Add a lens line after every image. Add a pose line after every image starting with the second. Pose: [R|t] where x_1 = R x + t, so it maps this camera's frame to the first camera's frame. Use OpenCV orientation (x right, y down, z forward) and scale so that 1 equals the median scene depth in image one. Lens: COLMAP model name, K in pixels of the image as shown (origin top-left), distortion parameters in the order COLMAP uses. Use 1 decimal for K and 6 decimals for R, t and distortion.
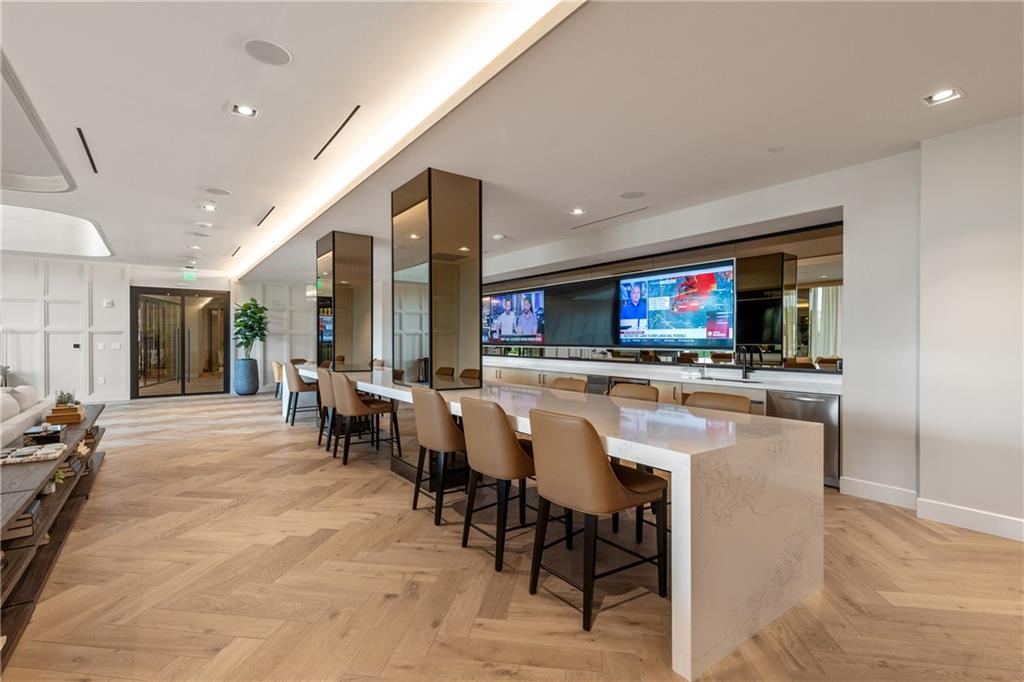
lens RADIAL K [[468.3, 0, 512.0], [0, 468.3, 341.0], [0, 0, 1]] dist [0.000274, -0.000152]
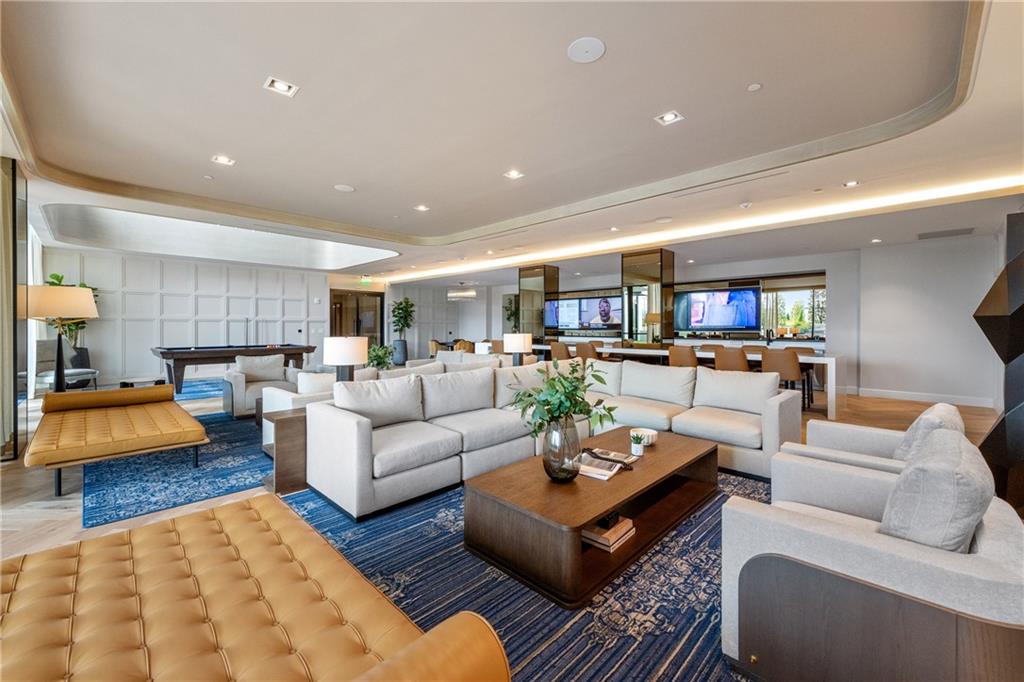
lens RADIAL K [[414.0, 0, 512.5], [0, 414.0, 326.7], [0, 0, 1]] dist [0.000743, 0.000152]
pose [[0.988328, -0.000712, 0.152342, -0.477960], [0.001061, 0.999997, -0.002207, 0.001039], [-0.152340, 0.002343, 0.988325, -0.334062]]
